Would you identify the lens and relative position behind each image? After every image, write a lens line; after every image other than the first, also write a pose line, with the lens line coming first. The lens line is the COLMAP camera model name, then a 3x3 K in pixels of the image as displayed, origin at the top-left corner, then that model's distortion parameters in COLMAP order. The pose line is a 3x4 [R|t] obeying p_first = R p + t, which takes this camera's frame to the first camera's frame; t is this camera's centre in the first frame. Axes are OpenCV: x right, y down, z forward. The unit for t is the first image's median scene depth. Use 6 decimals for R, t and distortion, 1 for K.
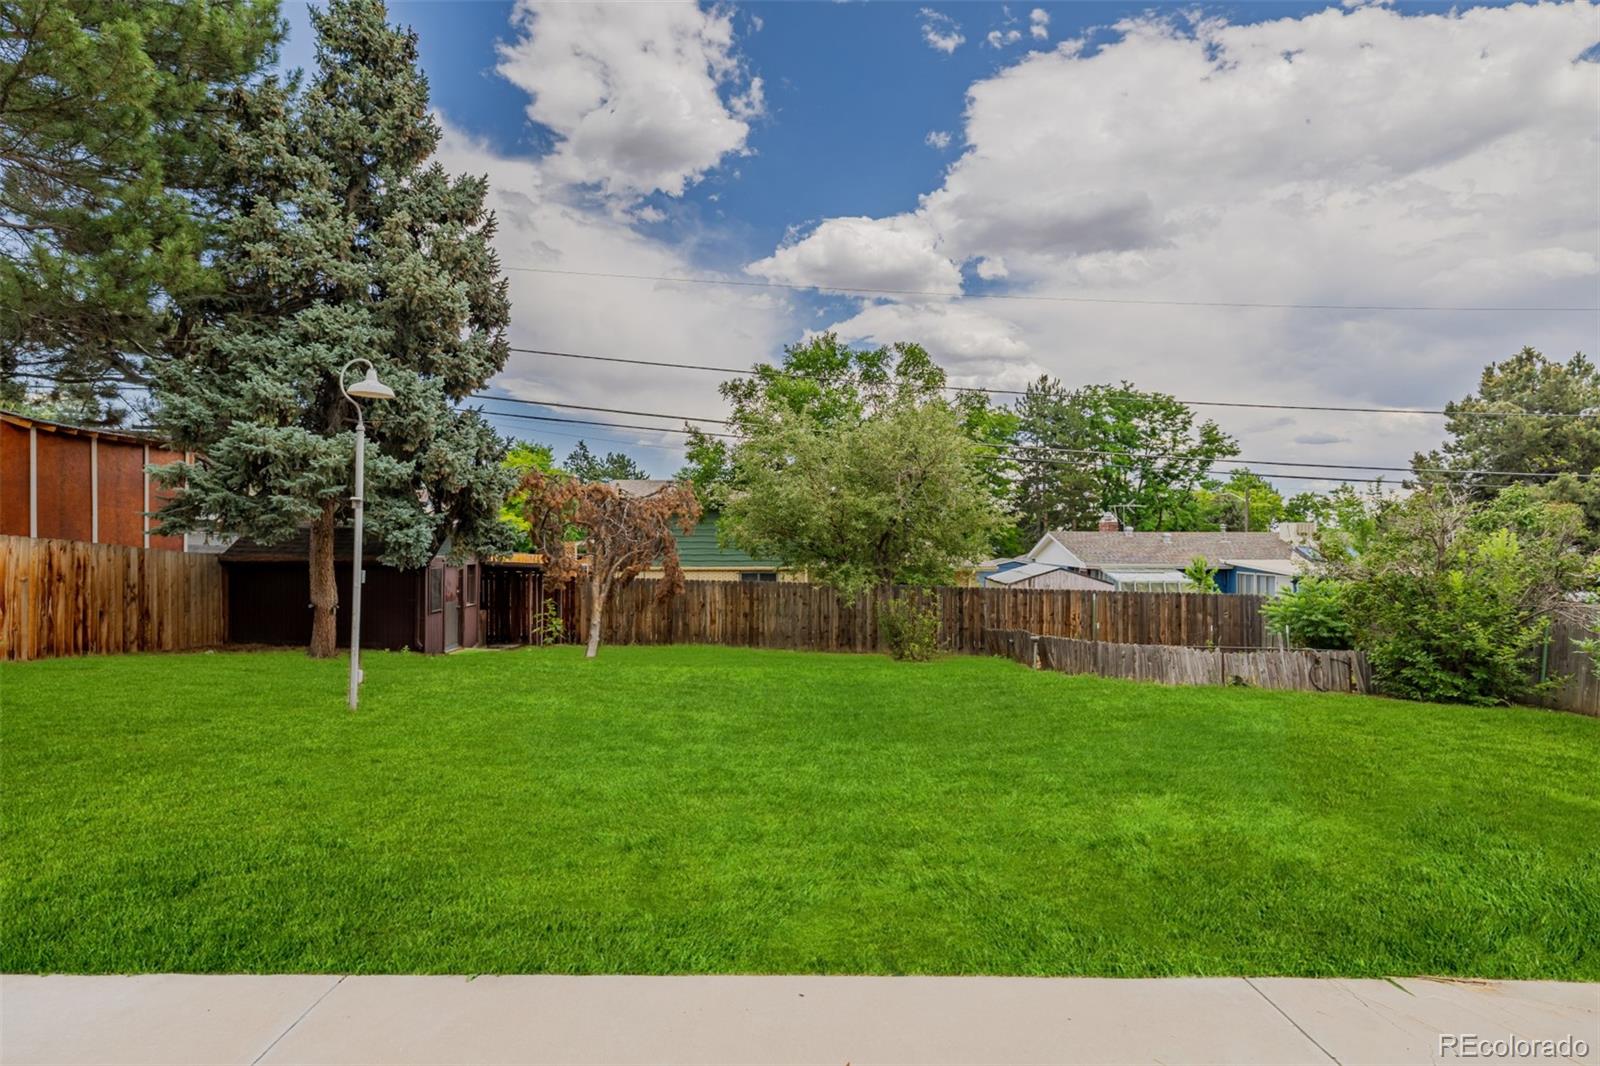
lens RADIAL K [[758.6, 0, 799.3], [0, 758.6, 535.6], [0, 0, 1]] dist [0.003117, -0.001055]
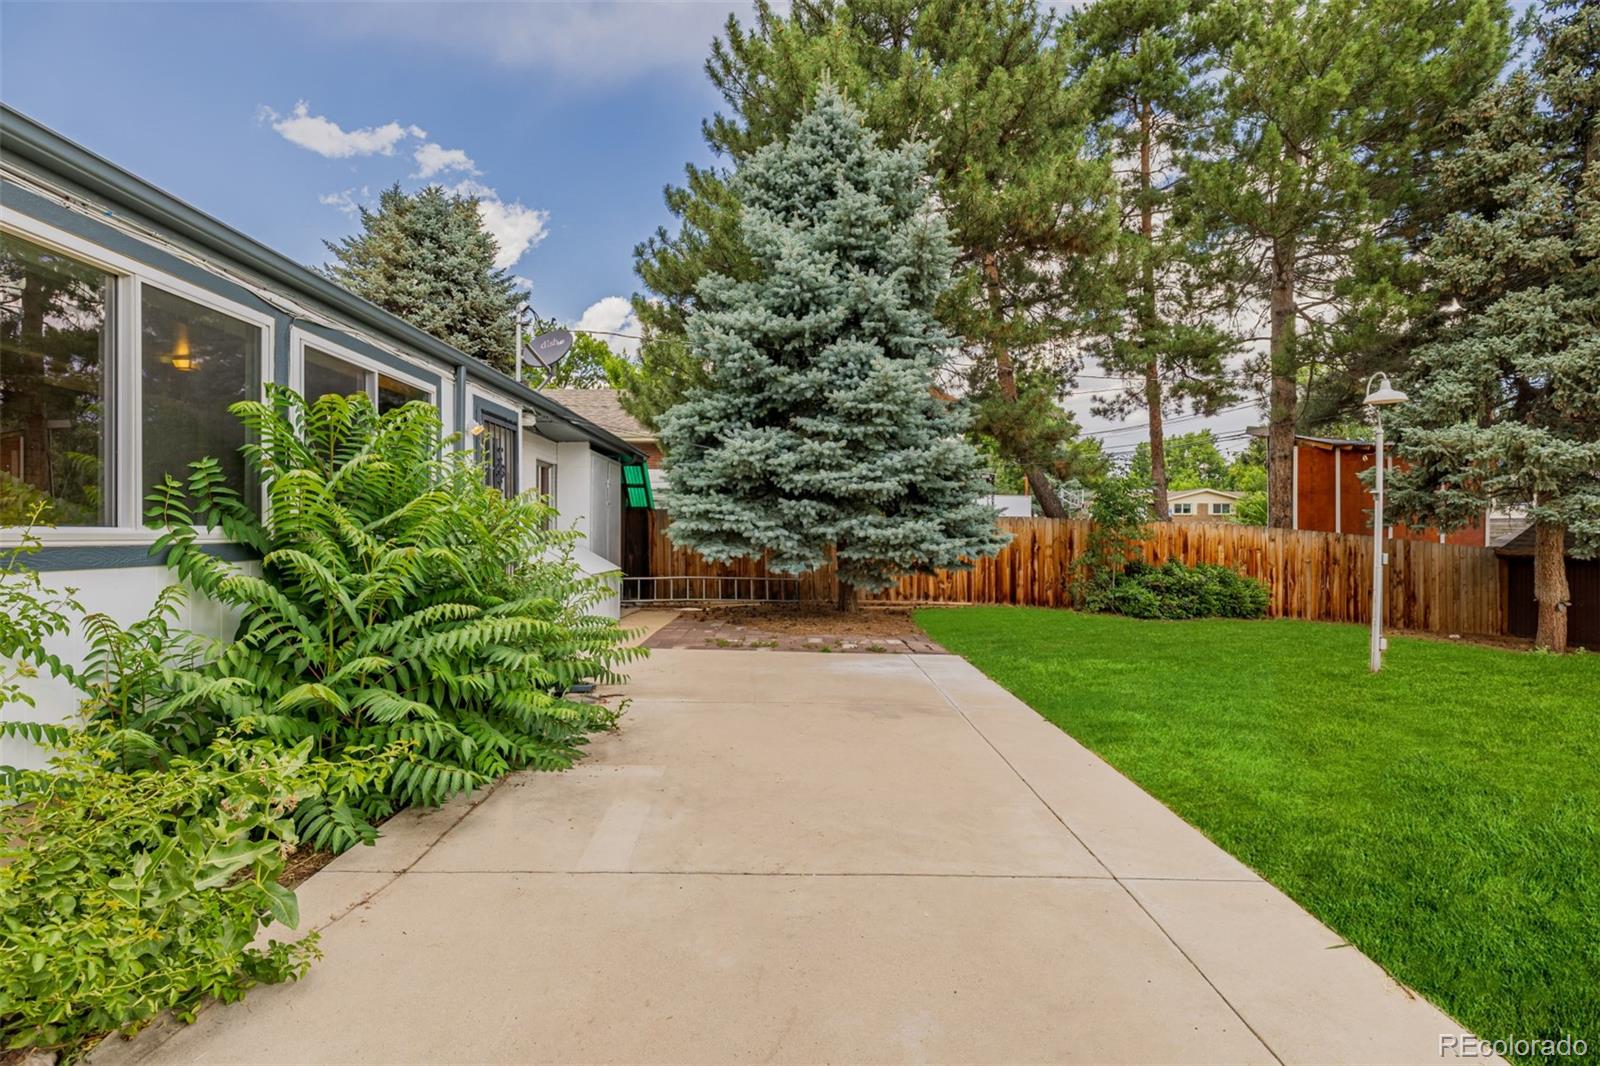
lens RADIAL K [[829.2, 0, 799.4], [0, 829.2, 535.7], [0, 0, 1]] dist [0.000754, 0.000115]
pose [[-0.005019, -0.003751, -0.999980, 0.451468], [0.000364, 0.999993, -0.003753, 0.014741], [0.999987, -0.000383, -0.005017, 0.071791]]
